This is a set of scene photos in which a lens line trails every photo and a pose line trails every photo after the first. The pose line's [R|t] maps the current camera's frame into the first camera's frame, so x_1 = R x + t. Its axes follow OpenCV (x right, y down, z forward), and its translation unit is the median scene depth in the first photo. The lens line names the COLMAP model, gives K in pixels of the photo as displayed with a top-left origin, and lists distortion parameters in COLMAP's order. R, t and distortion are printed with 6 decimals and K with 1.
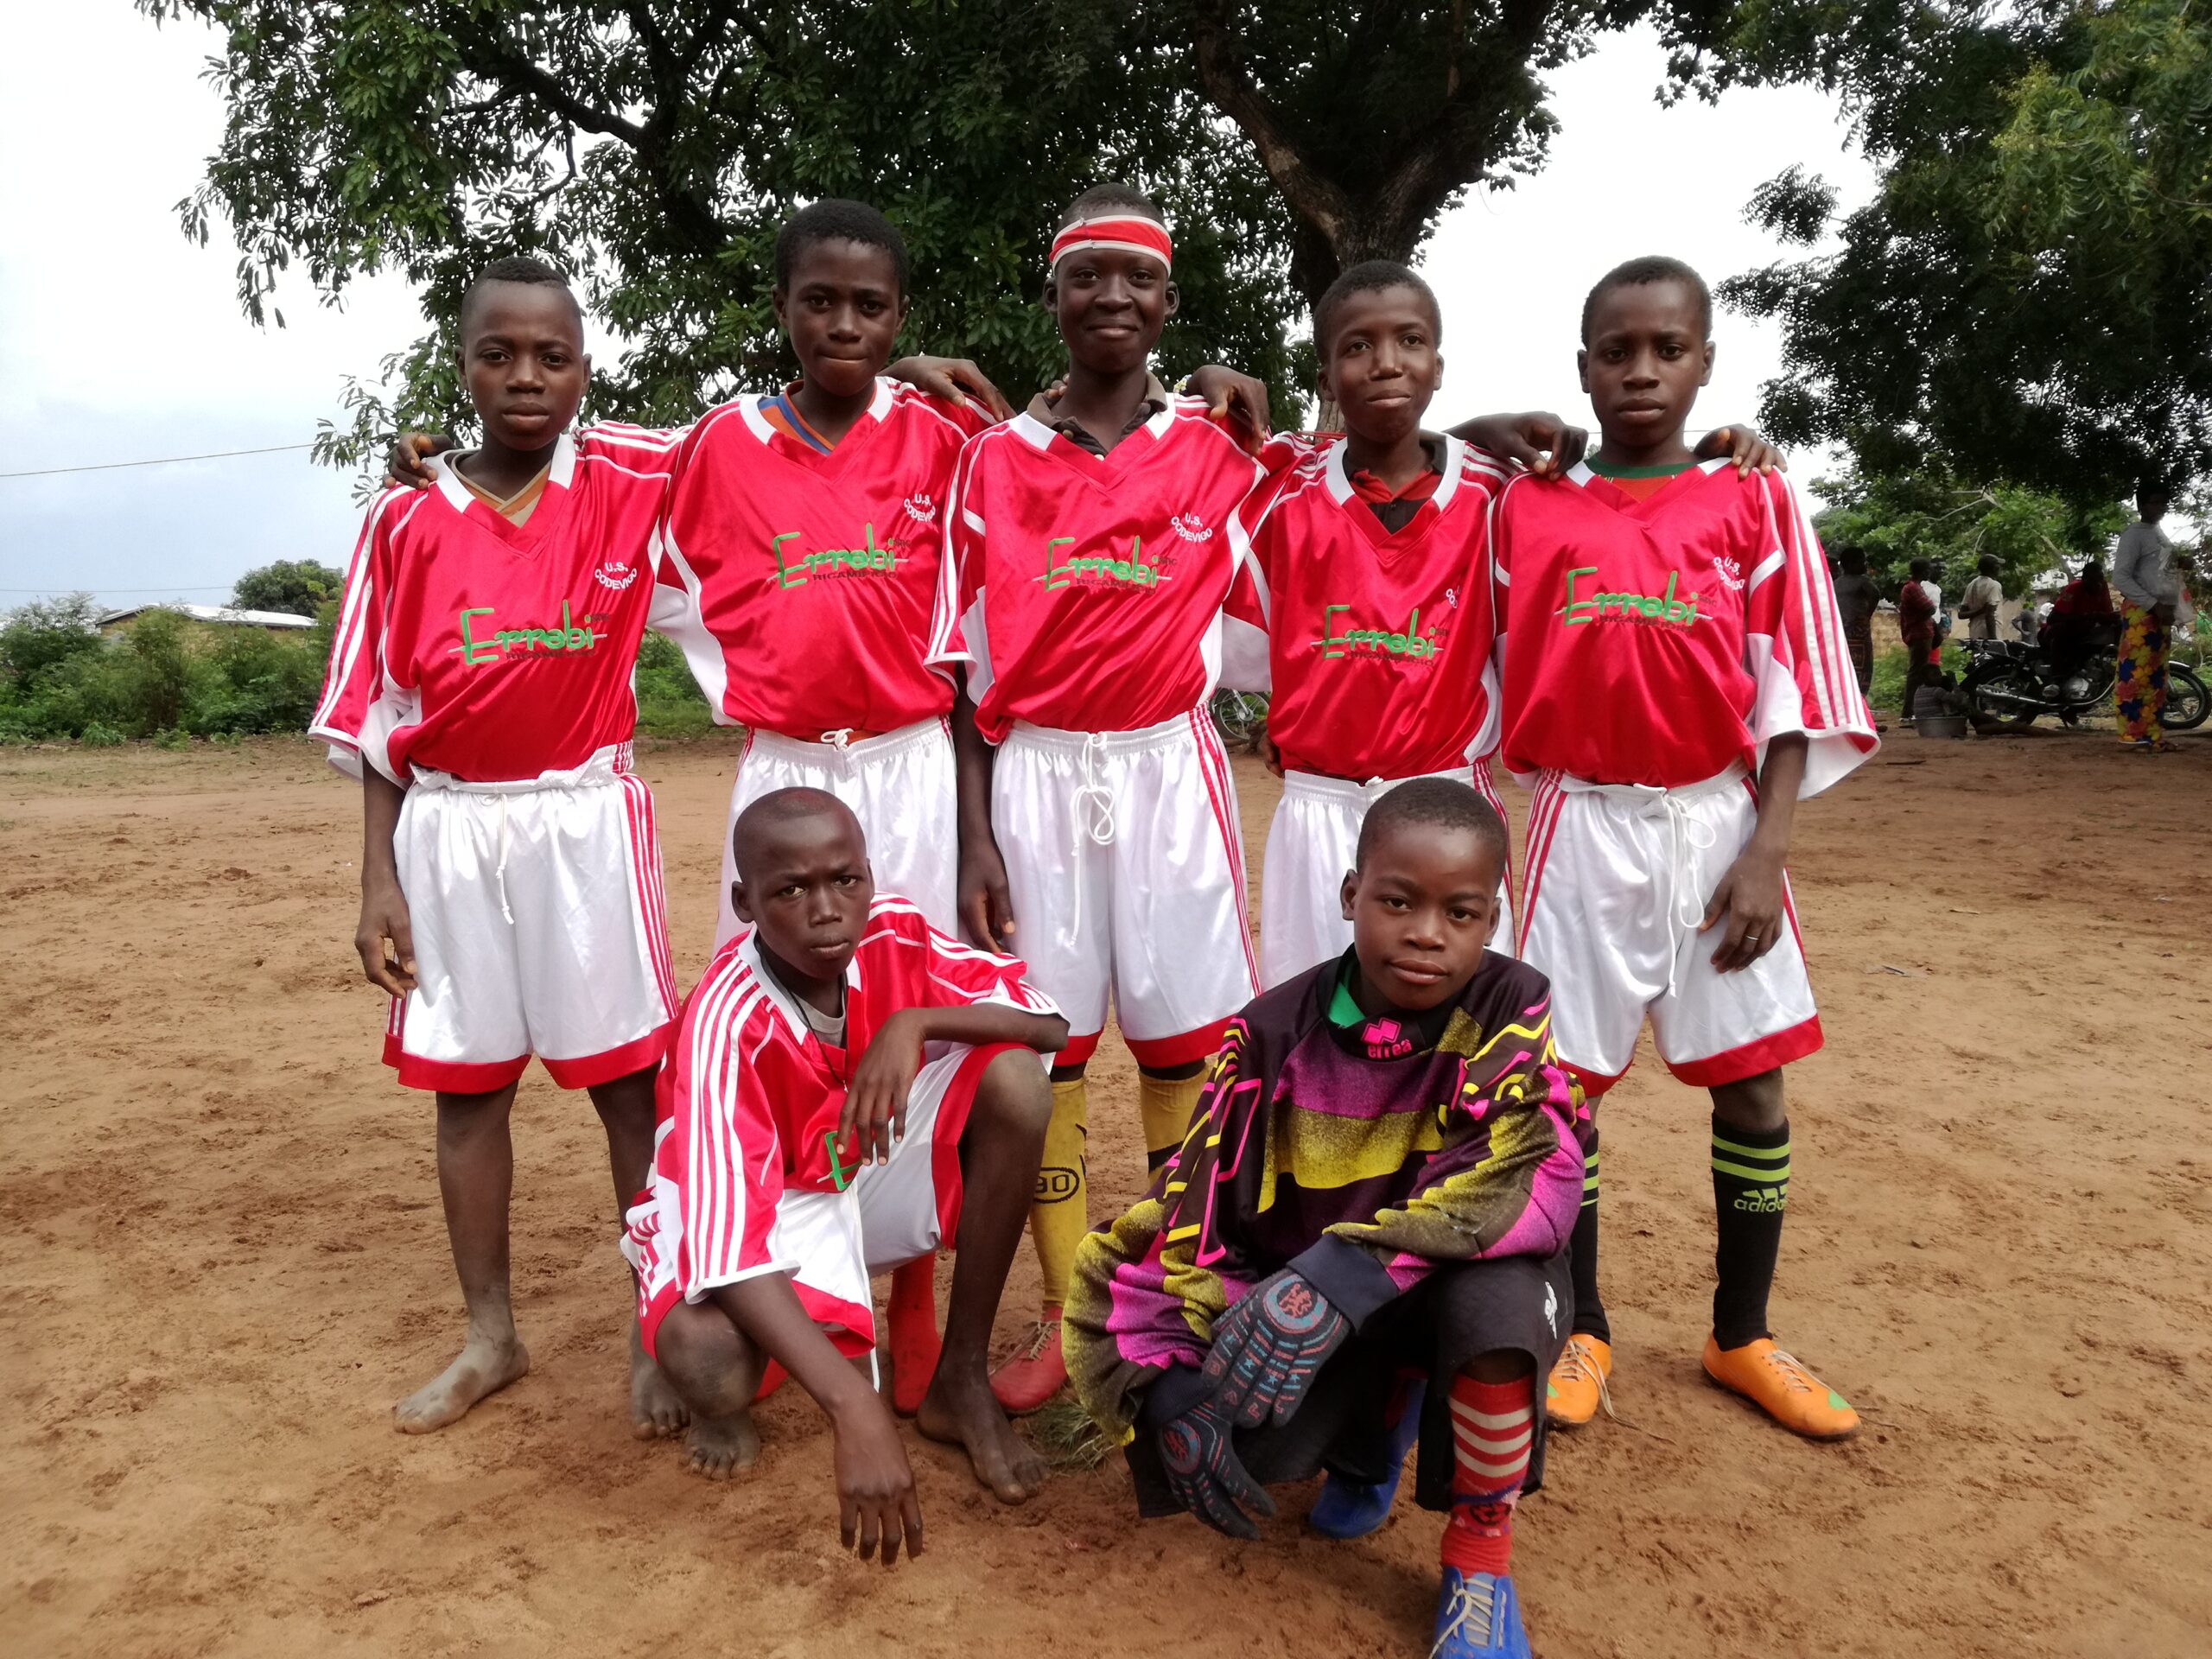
lens RADIAL K [[1781.9, 0, 1084.9], [0, 1781.9, 826.4], [0, 0, 1]] dist [0.068498, -0.109923]
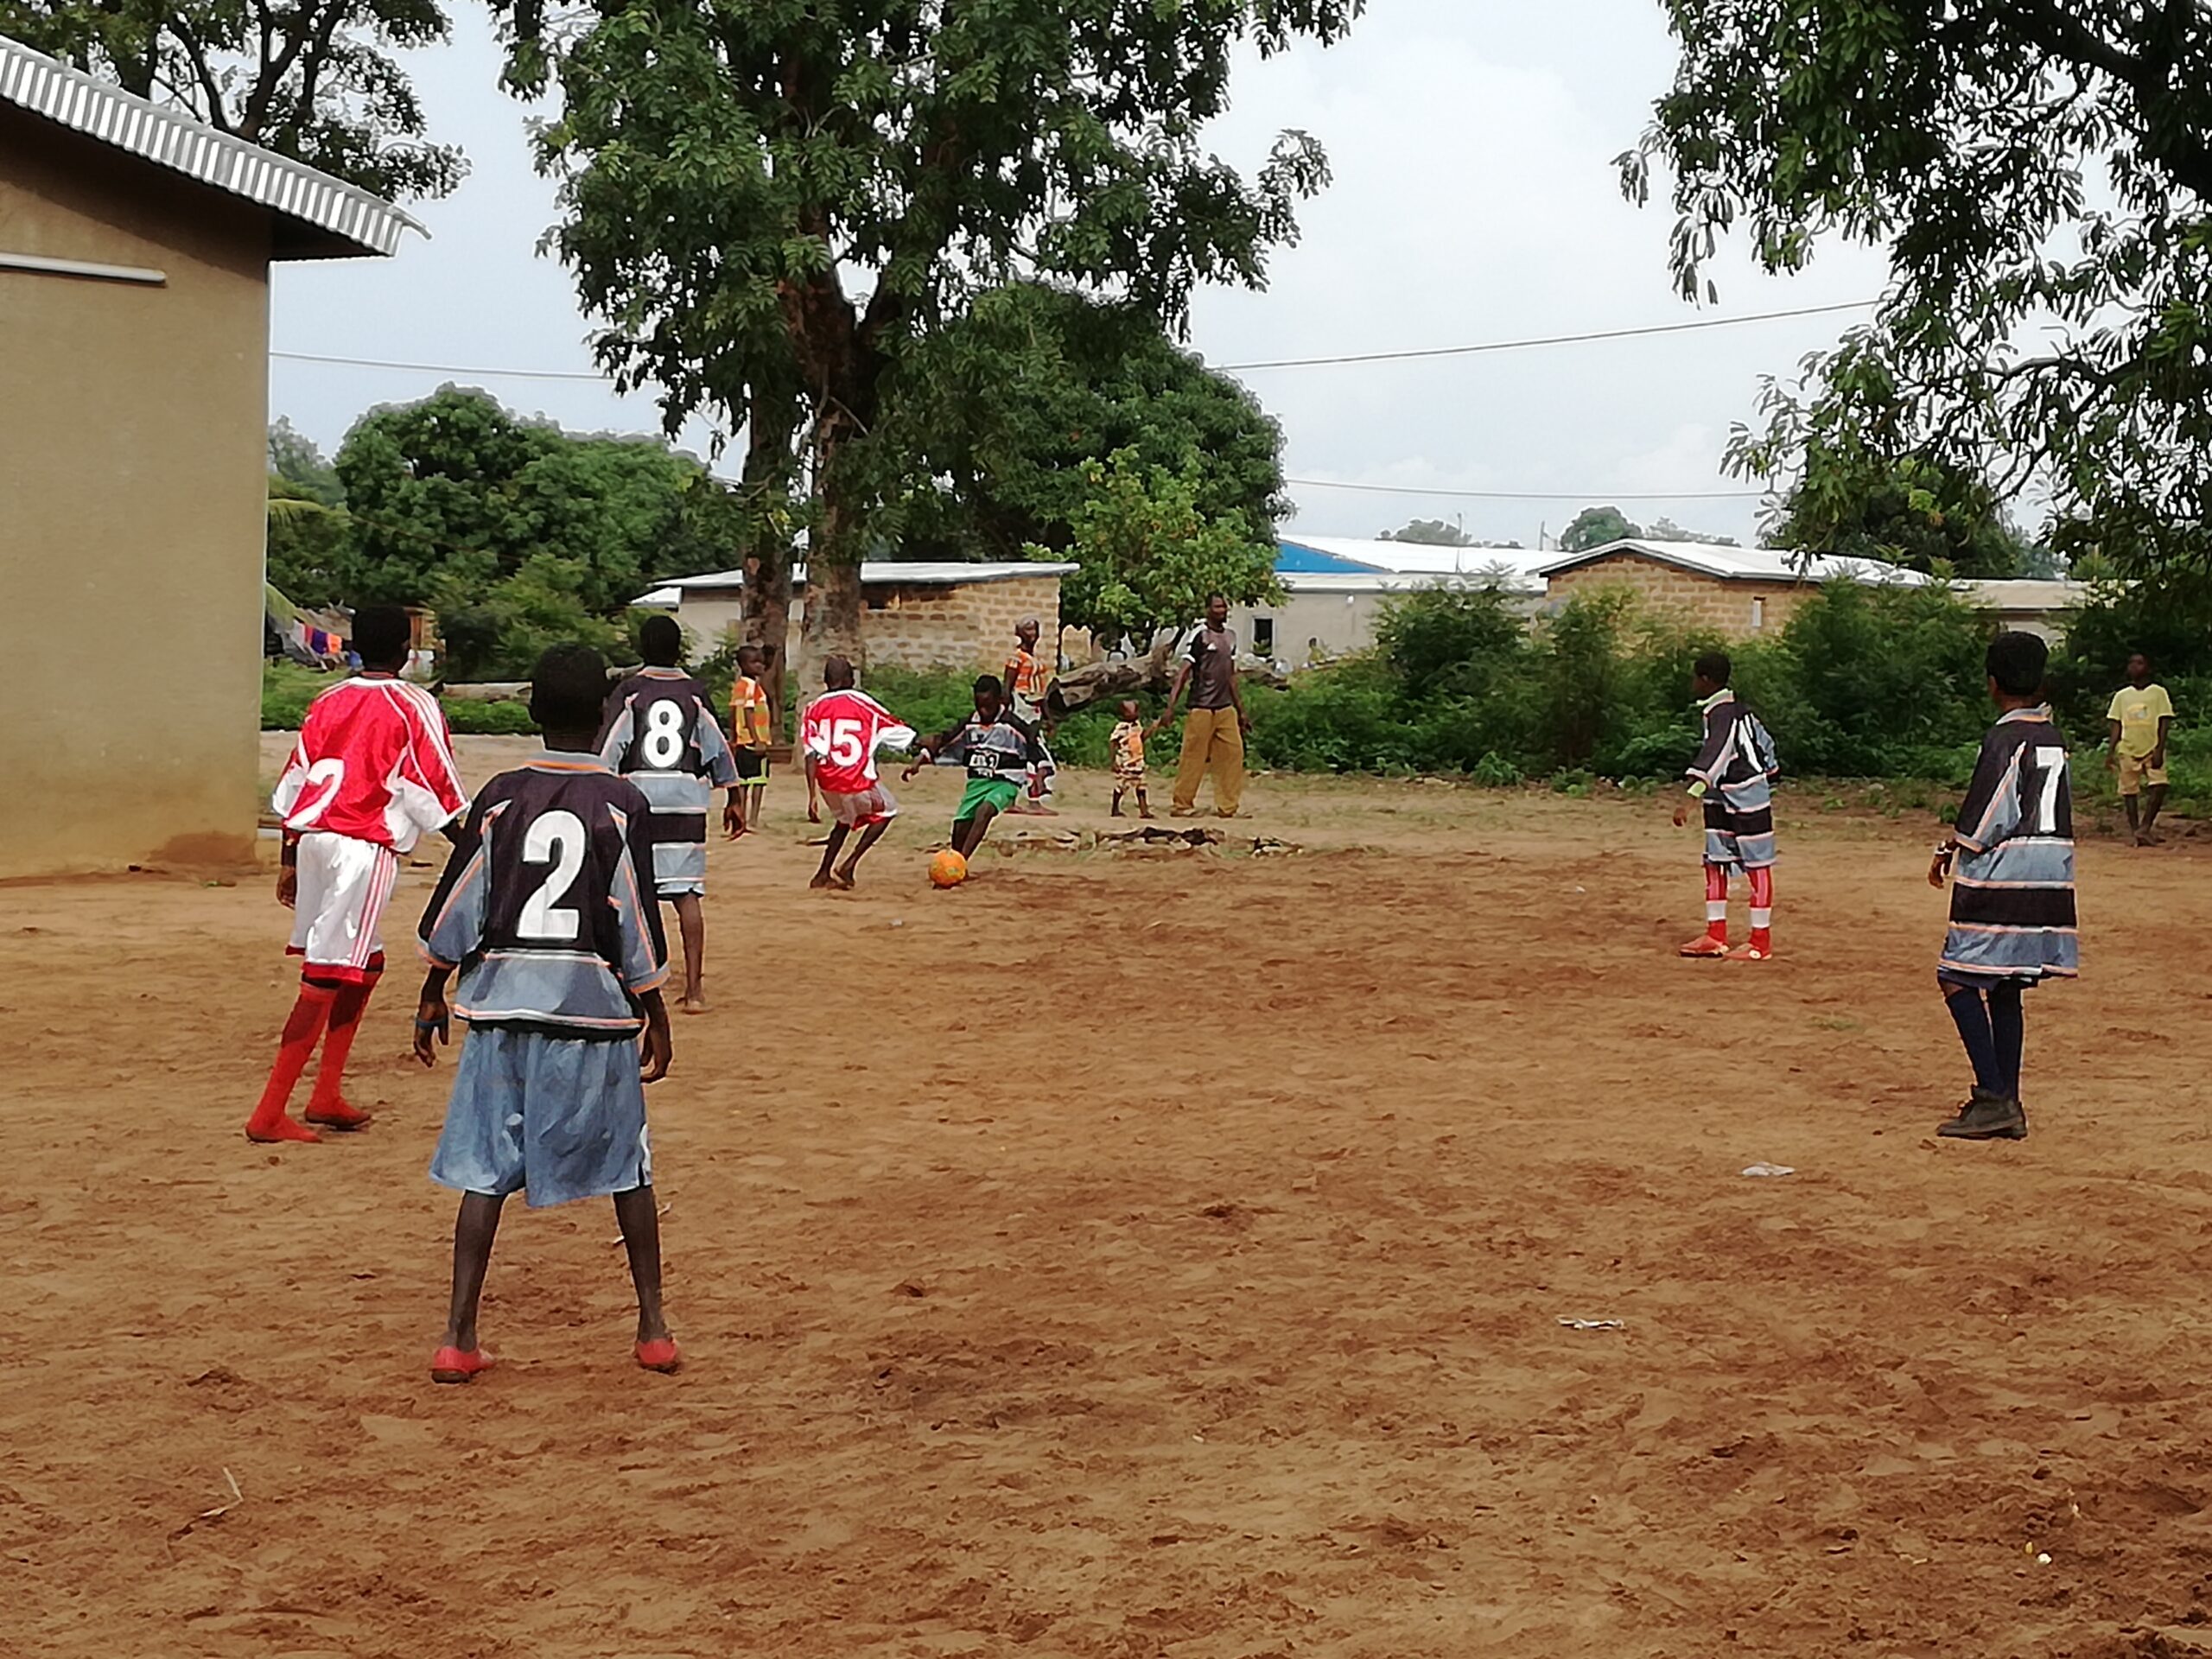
lens RADIAL K [[4335.6, 0, 1097.0], [0, 4335.6, 809.9], [0, 0, 1]] dist [0.396738, 0.000000]
pose [[0.820379, 0.061073, -0.568550, 0.494769], [-0.090018, 0.995676, -0.022935, 0.031862], [0.564691, 0.069995, 0.822329, -0.827976]]
